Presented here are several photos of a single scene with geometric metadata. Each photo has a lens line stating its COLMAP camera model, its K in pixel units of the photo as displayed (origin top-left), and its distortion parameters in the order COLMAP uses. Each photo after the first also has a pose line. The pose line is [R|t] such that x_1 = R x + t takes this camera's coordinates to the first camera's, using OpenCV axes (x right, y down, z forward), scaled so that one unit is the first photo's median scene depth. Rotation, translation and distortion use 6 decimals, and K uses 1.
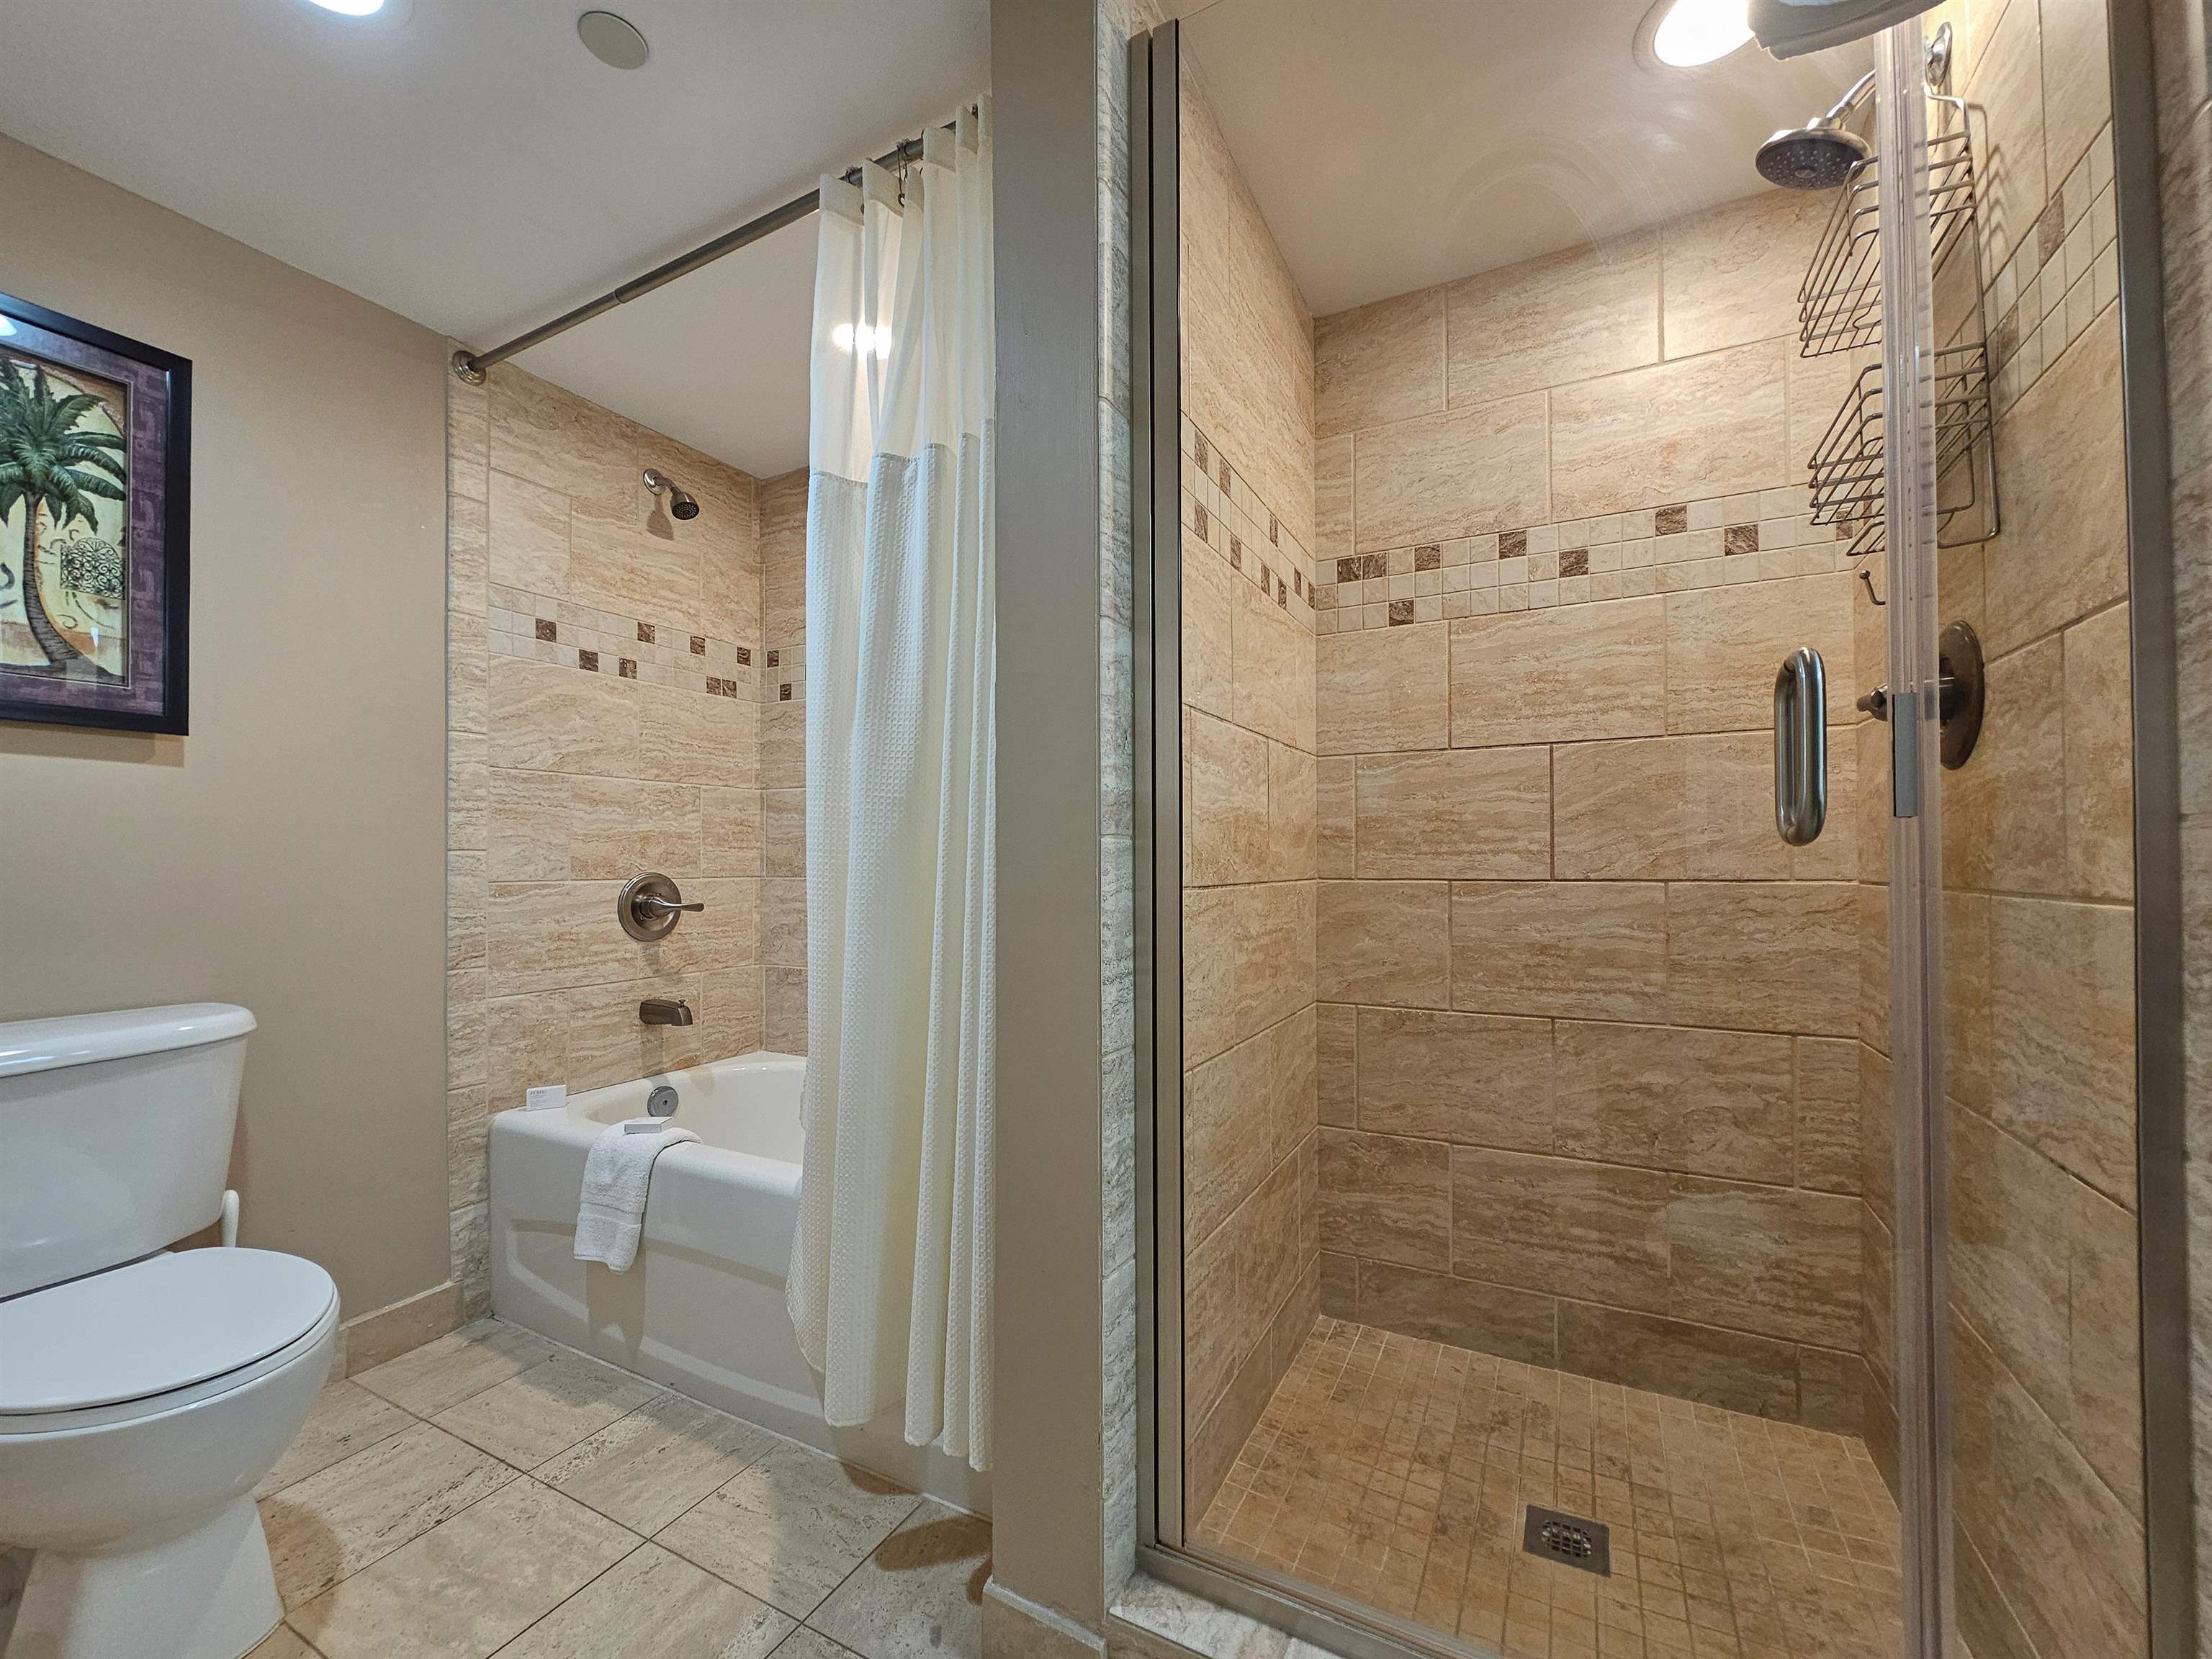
lens RADIAL K [[899.8, 0, 1111.8], [0, 899.8, 852.4], [0, 0, 1]] dist [-0.002702, -0.000360]
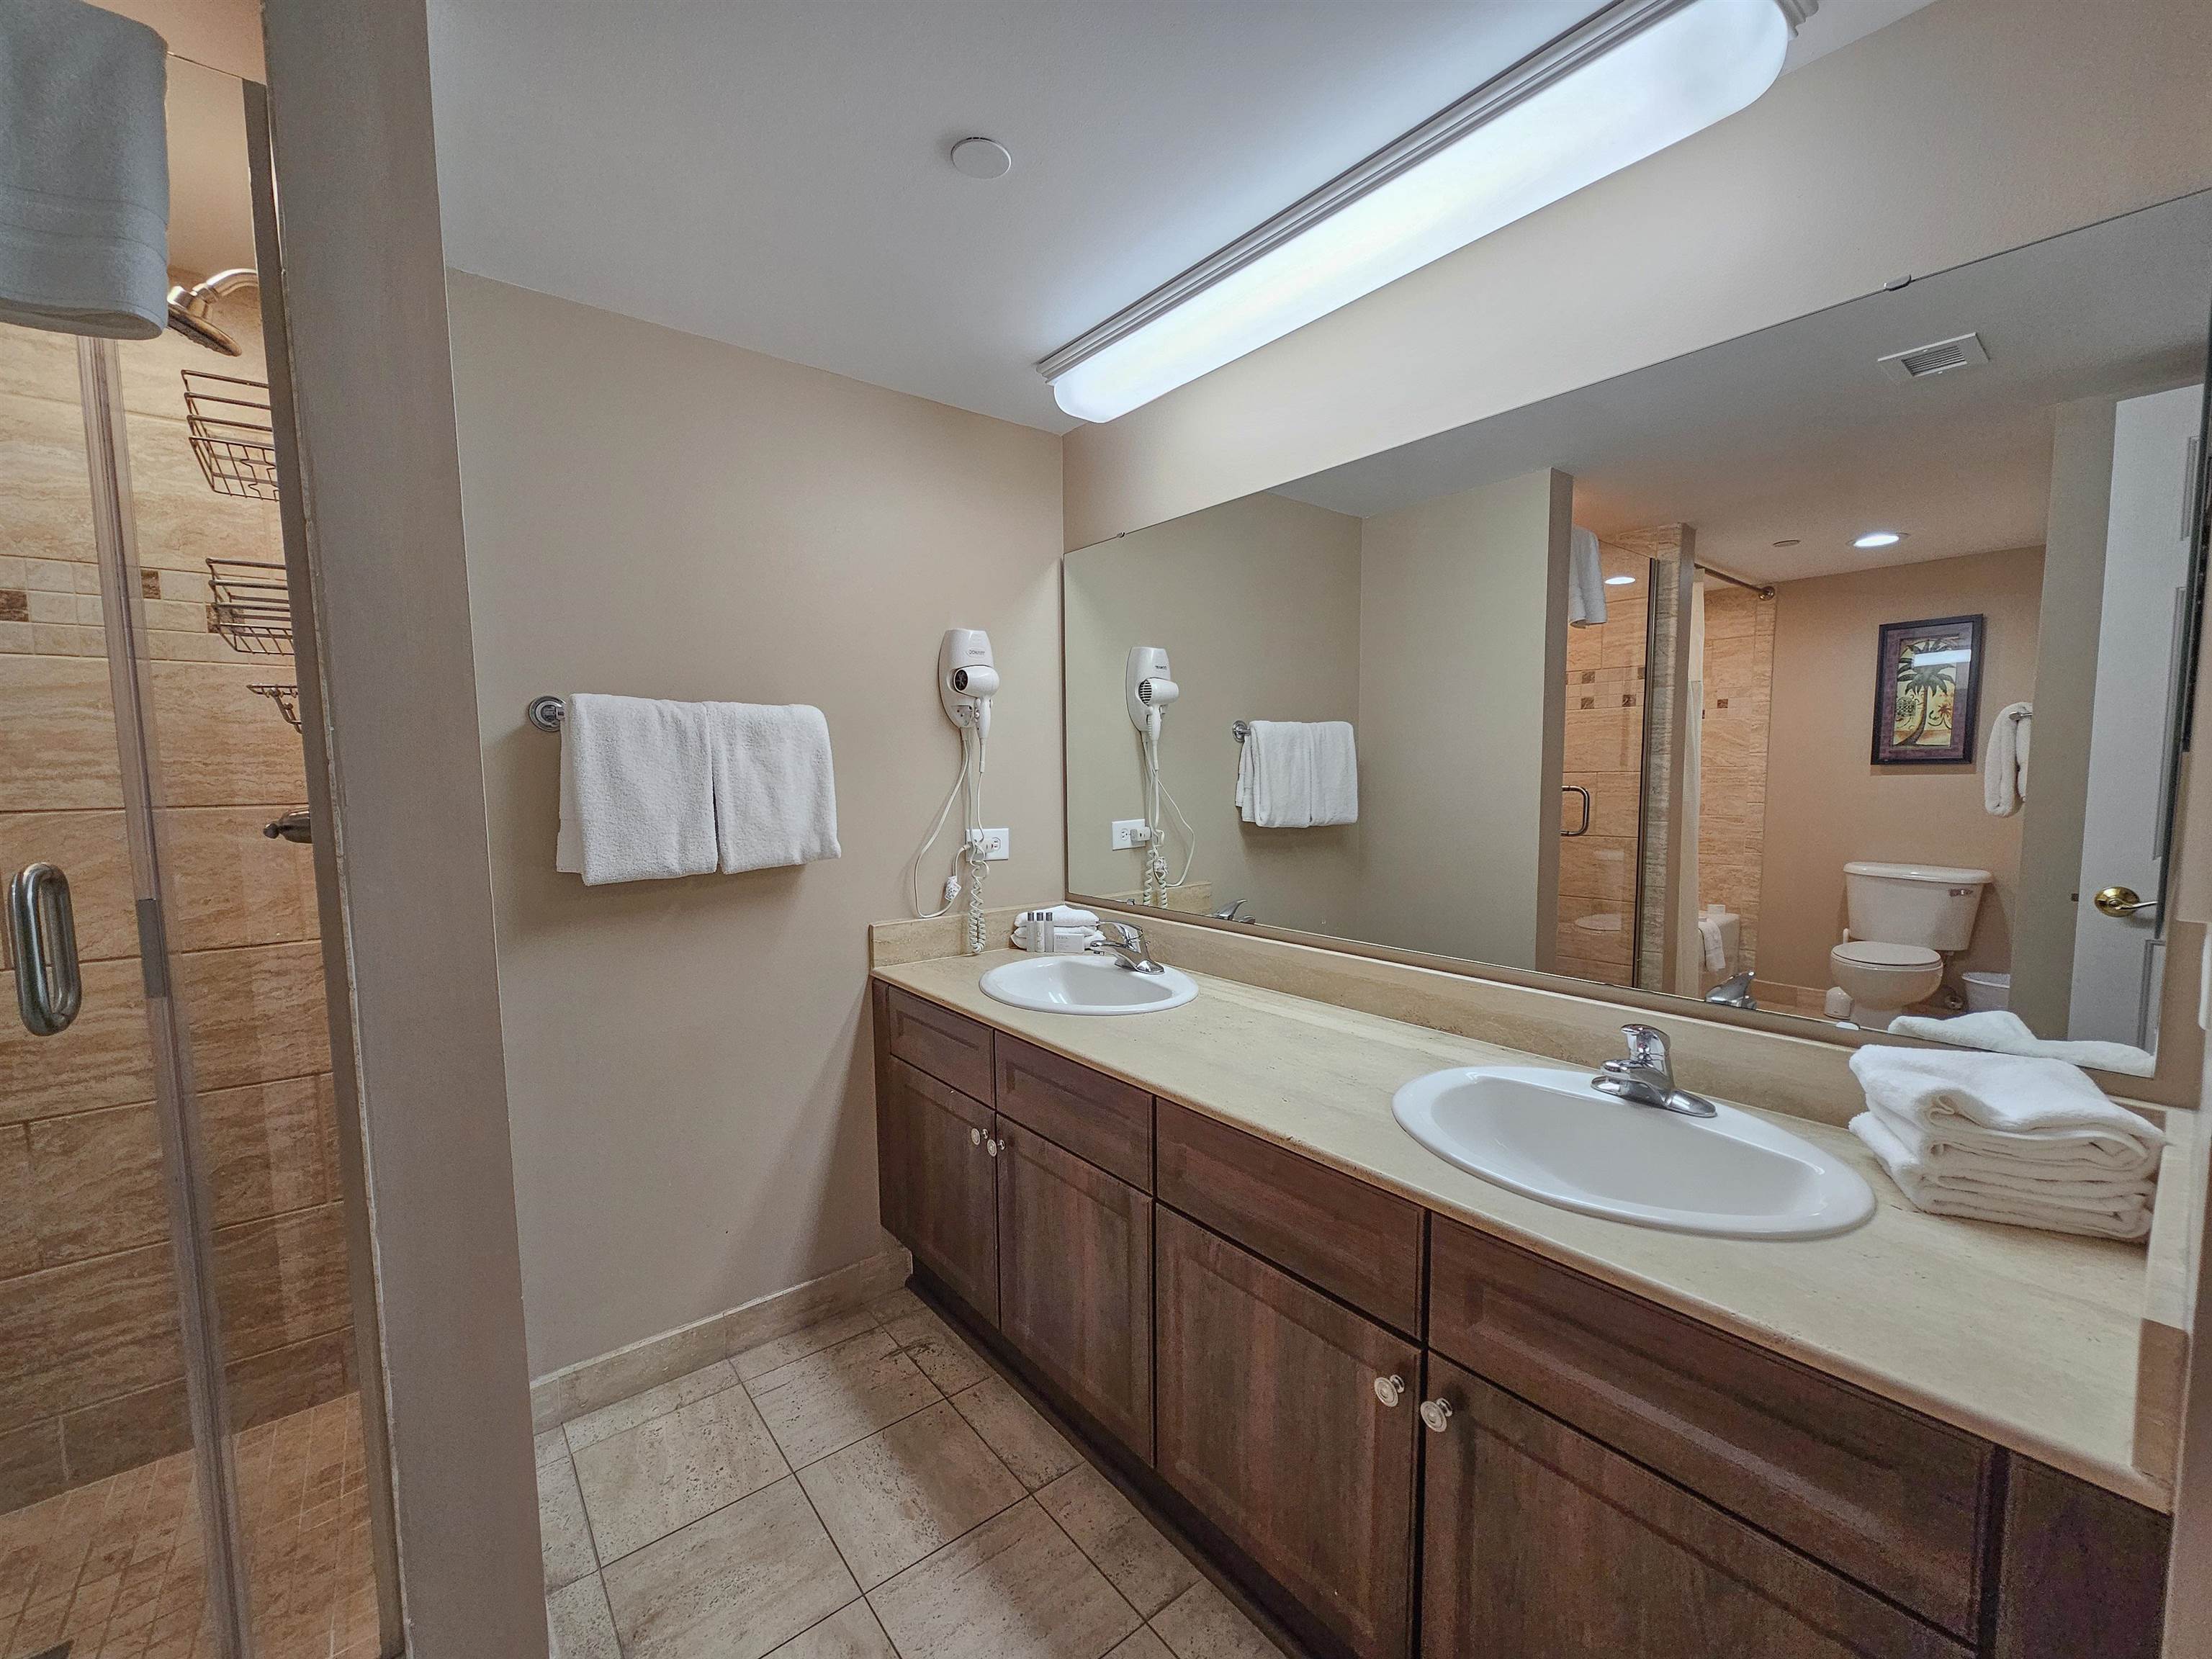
lens RADIAL K [[899.8, 0, 1111.8], [0, 899.8, 852.4], [0, 0, 1]] dist [-0.002702, -0.000360]
pose [[0.402077, -0.081585, 0.911964, 0.142991], [-0.000596, 0.995999, 0.089366, -0.169764], [-0.915606, -0.036476, 0.400419, -0.347360]]
